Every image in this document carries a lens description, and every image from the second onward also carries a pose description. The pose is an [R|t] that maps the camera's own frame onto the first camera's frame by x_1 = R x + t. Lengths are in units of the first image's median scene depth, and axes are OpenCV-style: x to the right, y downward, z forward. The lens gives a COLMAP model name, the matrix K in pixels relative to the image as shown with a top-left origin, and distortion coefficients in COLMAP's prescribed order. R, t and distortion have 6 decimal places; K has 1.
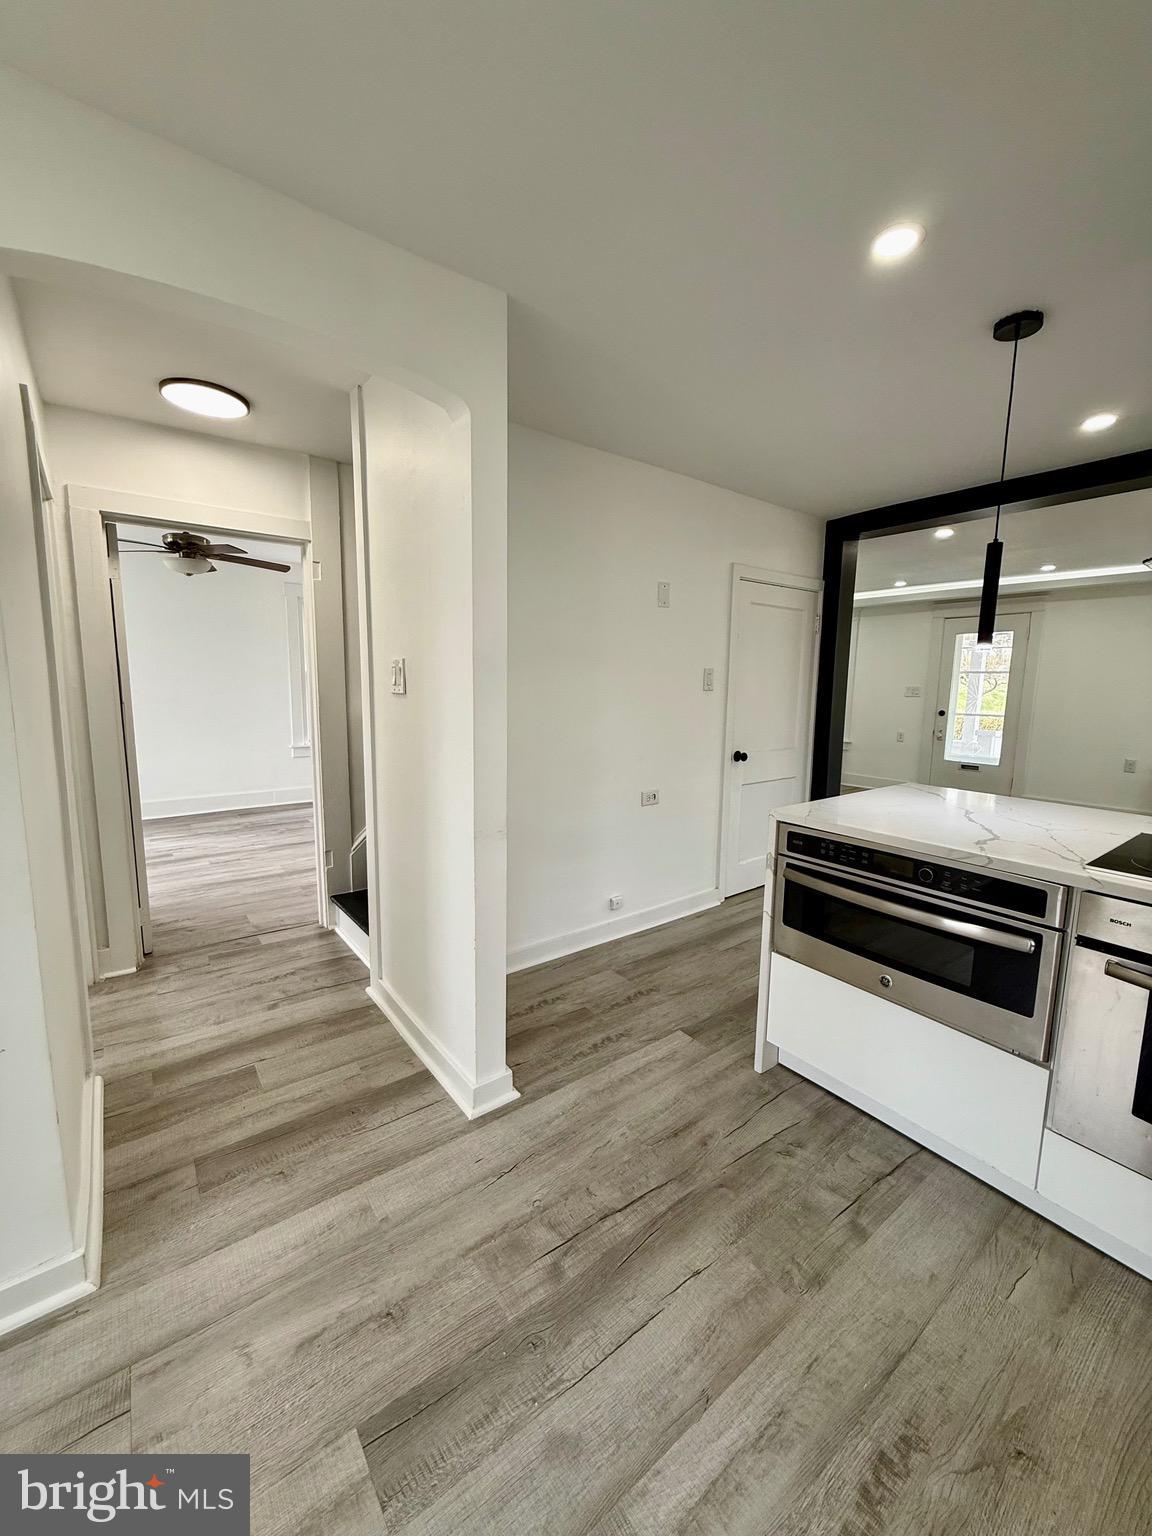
lens RADIAL K [[608.9, 0, 577.1], [0, 608.9, 763.8], [0, 0, 1]] dist [-0.001946, 0.000487]
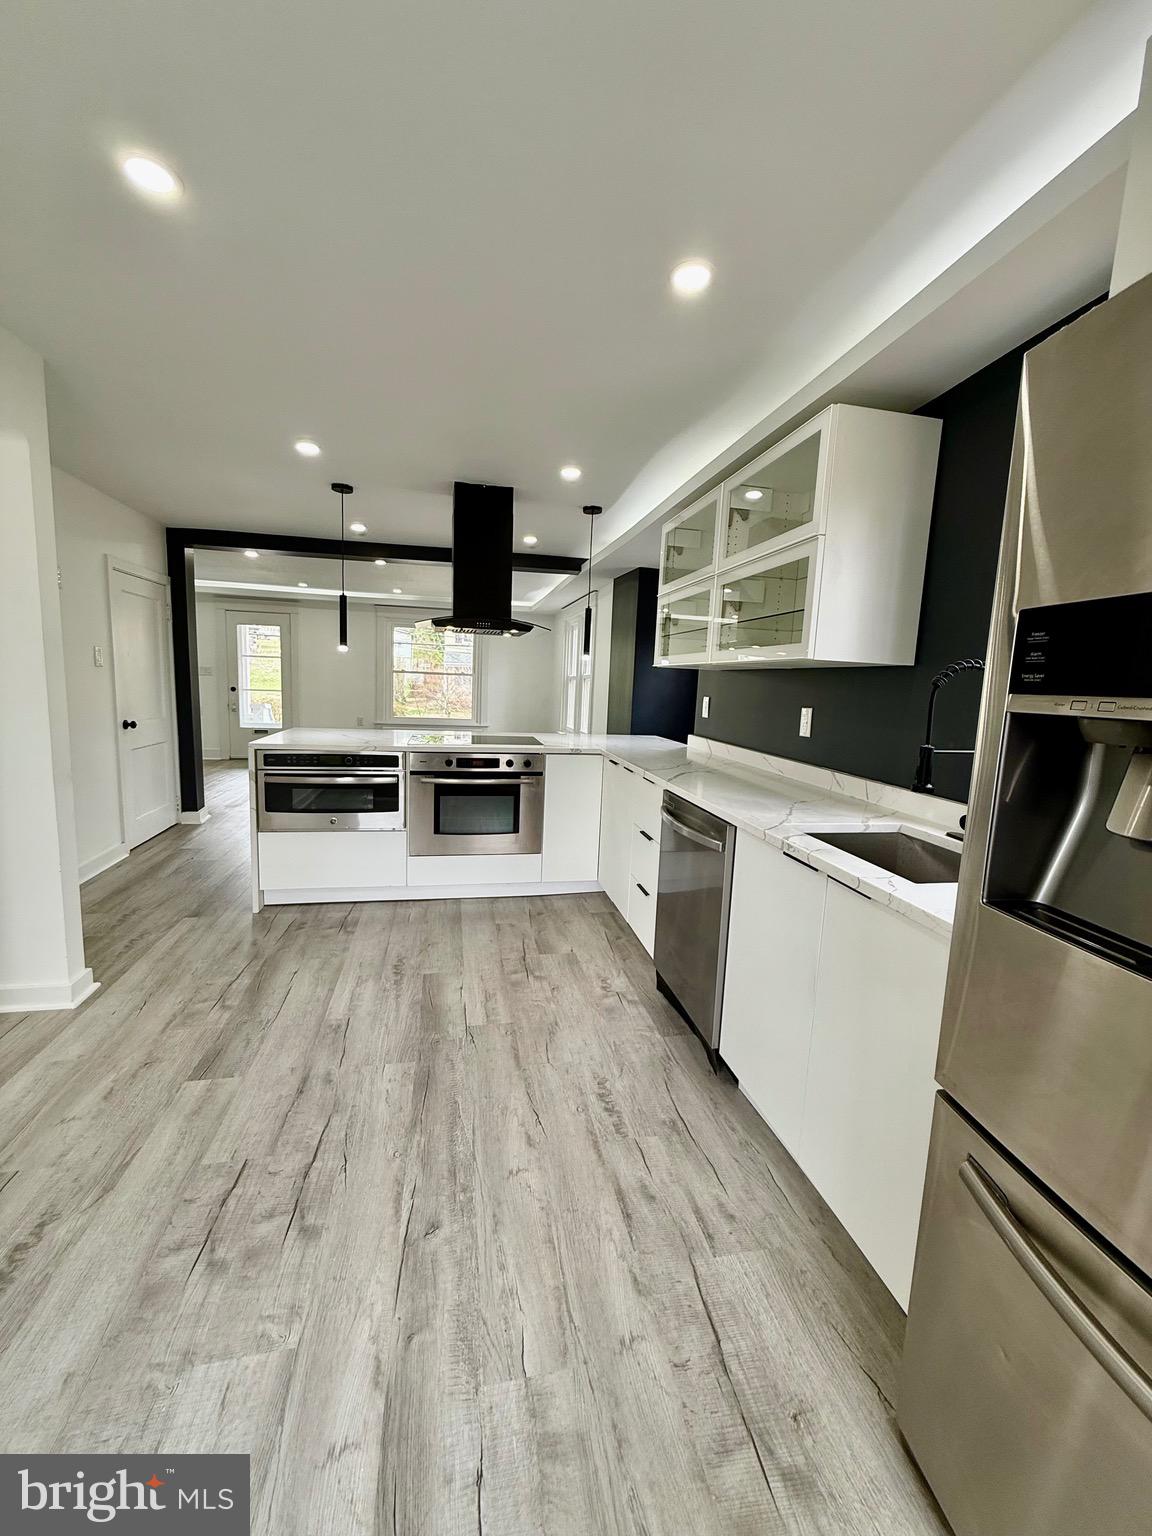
lens RADIAL K [[608.9, 0, 576.4], [0, 608.9, 762.9], [0, 0, 1]] dist [-0.001946, 0.000487]
pose [[0.424597, -0.117654, 0.897705, -0.770165], [0.090284, 0.992081, 0.087321, 0.066507], [-0.900870, 0.043972, 0.431857, -0.471626]]
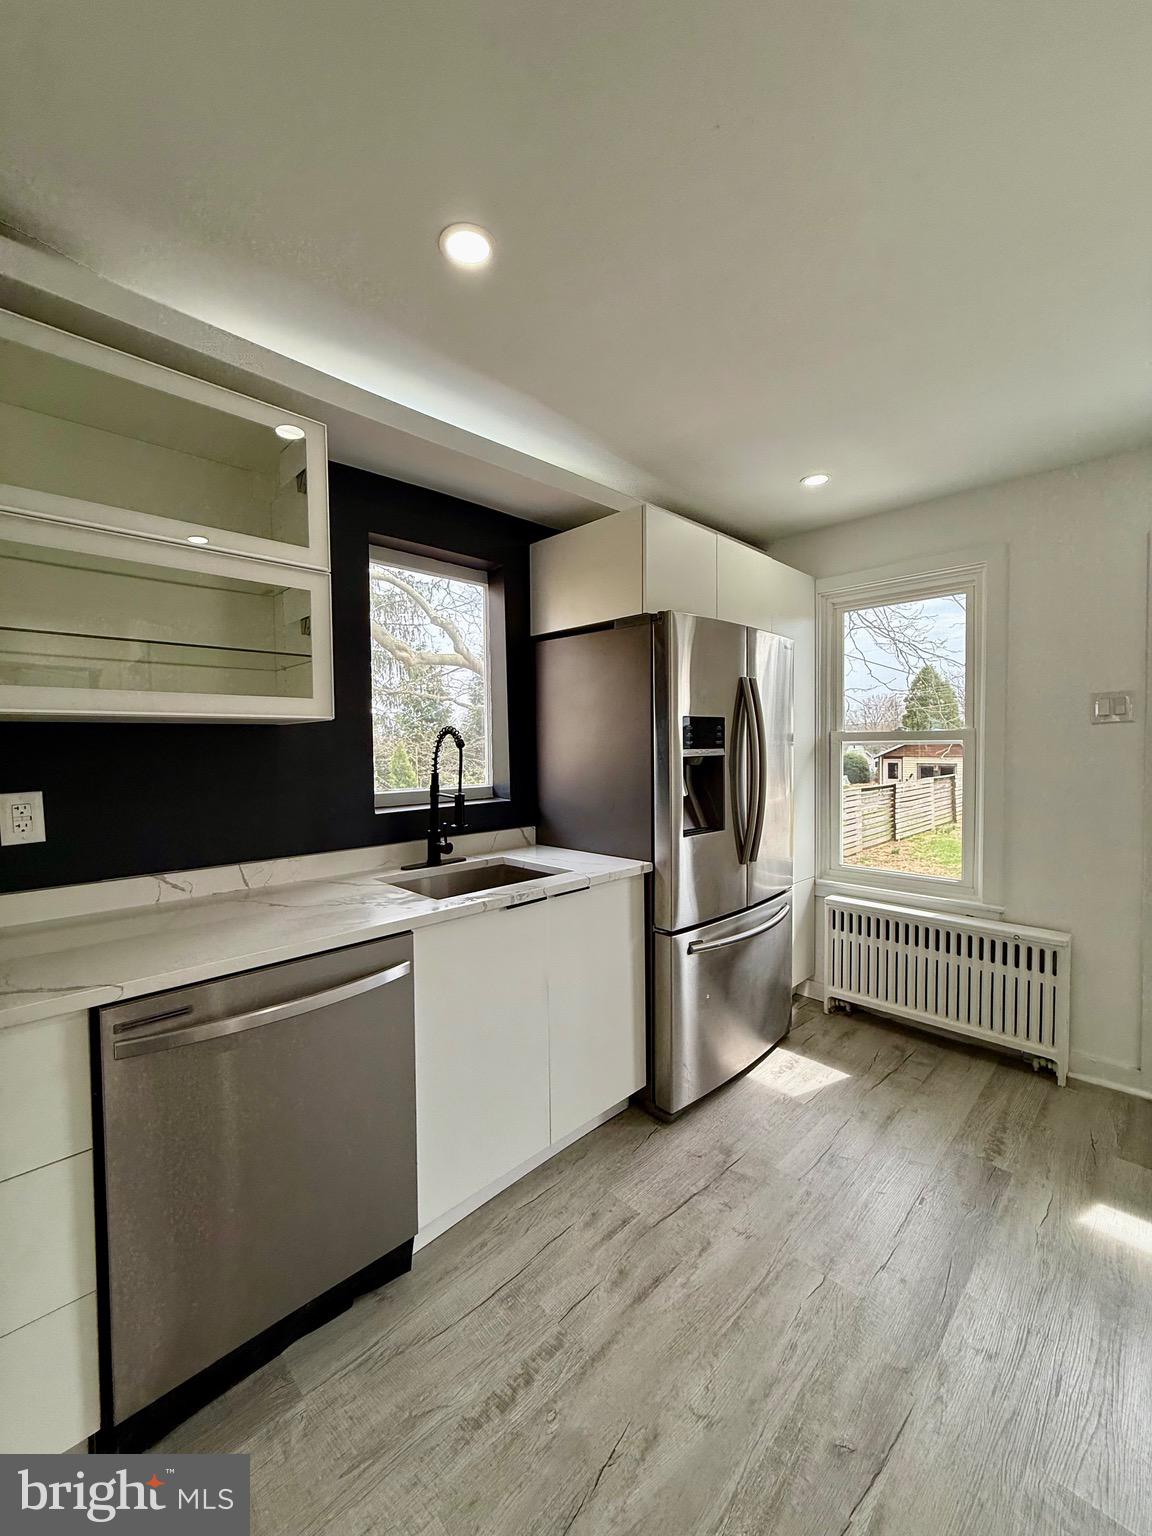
lens RADIAL K [[608.9, 0, 577.6], [0, 608.9, 762.6], [0, 0, 1]] dist [-0.001946, 0.000487]
pose [[-0.990310, 0.000096, -0.138872, 0.093743], [-0.023078, 0.985981, 0.165254, -0.066848], [0.136941, 0.166858, -0.976425, 0.465106]]
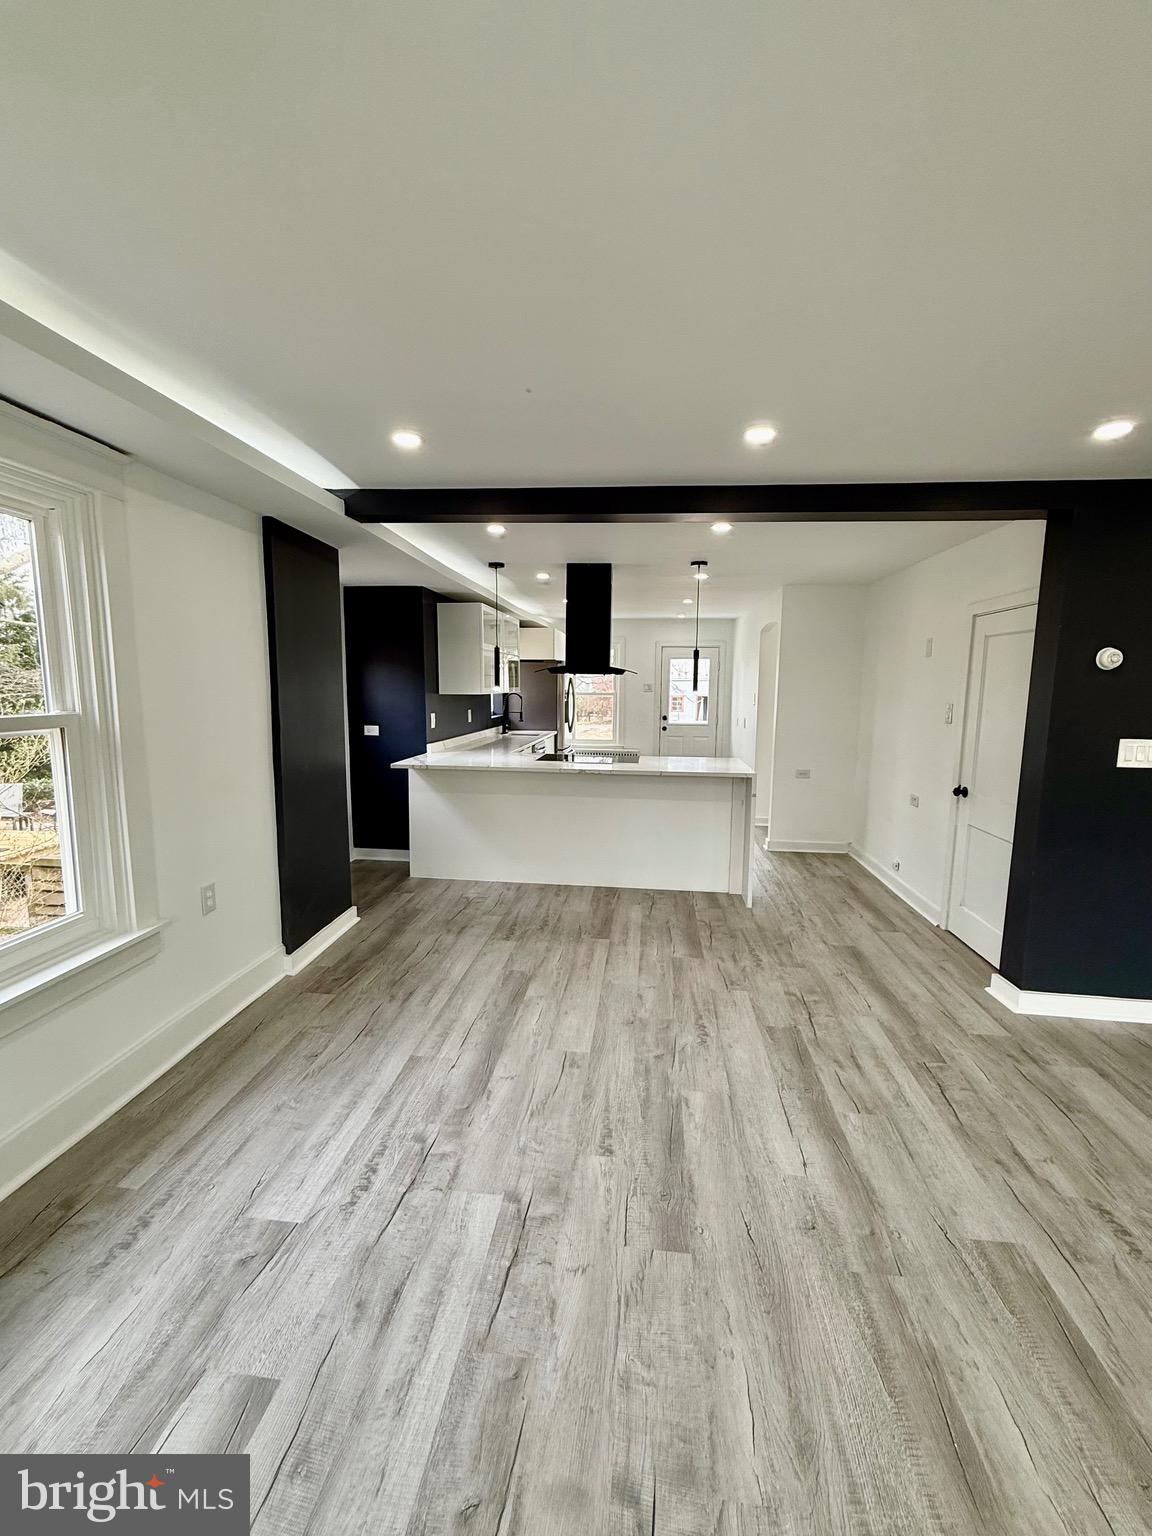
lens RADIAL K [[649.3, 0, 576.5], [0, 649.3, 763.3], [0, 0, 1]] dist [-0.000945, 0.000102]
pose [[-0.688956, 0.068859, -0.721524, 2.728617], [-0.117404, 0.971728, 0.204842, -0.374058], [0.715231, 0.225837, -0.661394, 2.320342]]
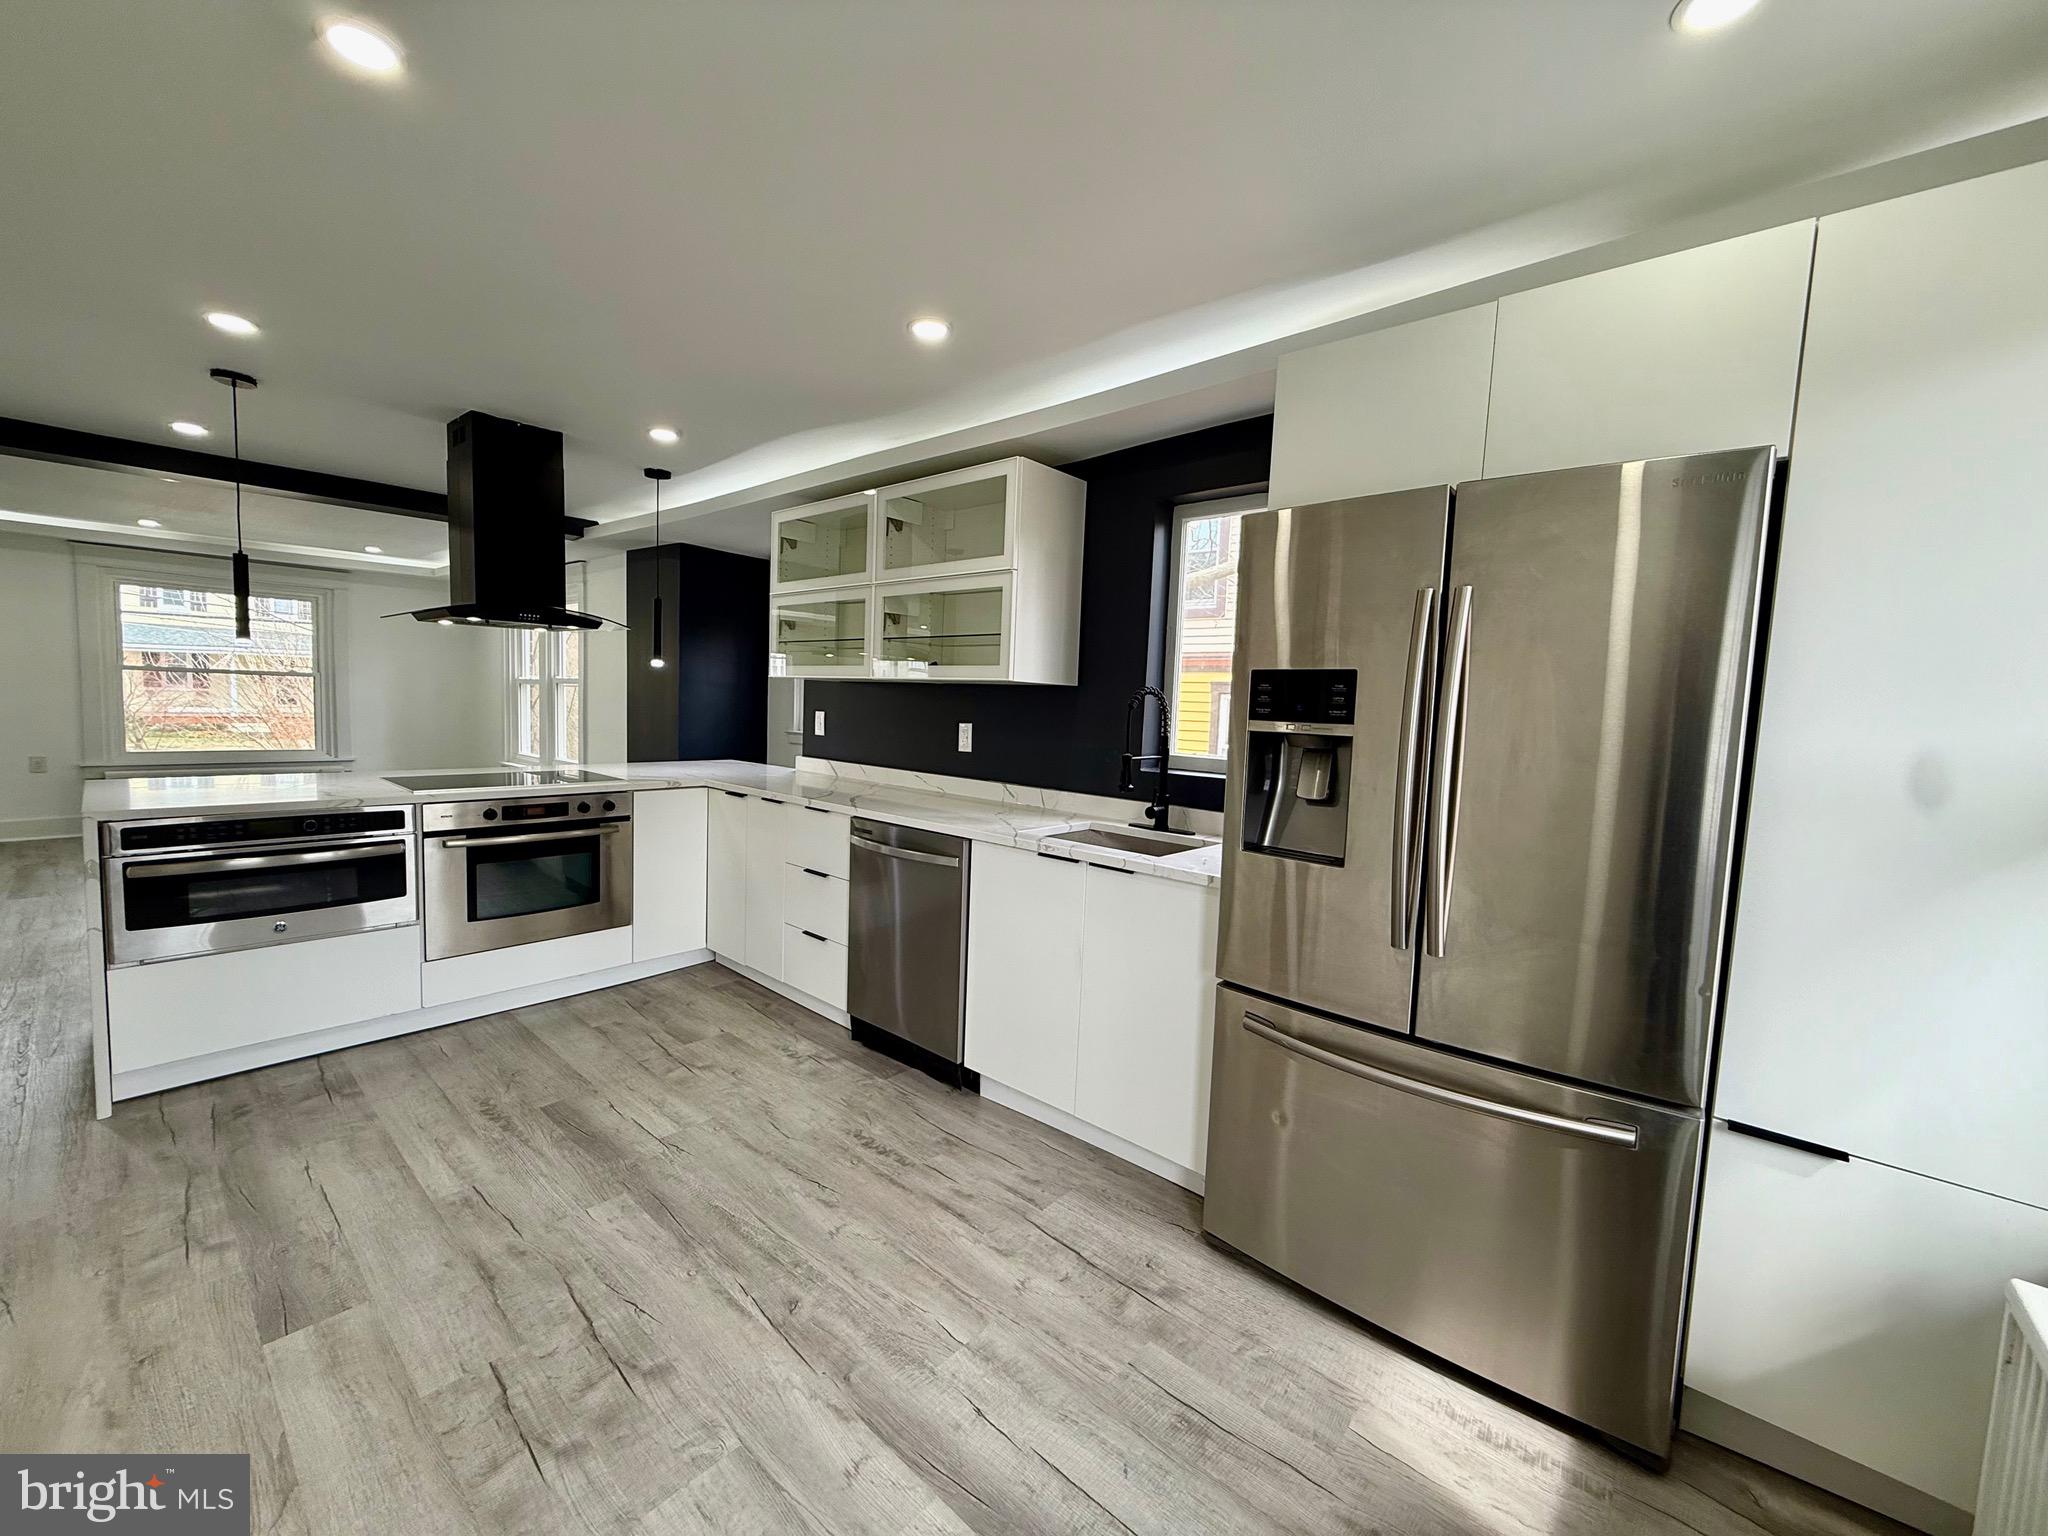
lens RADIAL K [[811.9, 0, 1018.6], [0, 811.9, 766.2], [0, 0, 1]] dist [-0.001946, 0.000487]
pose [[-0.207699, -0.099596, 0.973109, -1.125328], [0.094159, 0.988148, 0.121232, -0.004481], [-0.973651, 0.116807, -0.195859, -0.103939]]
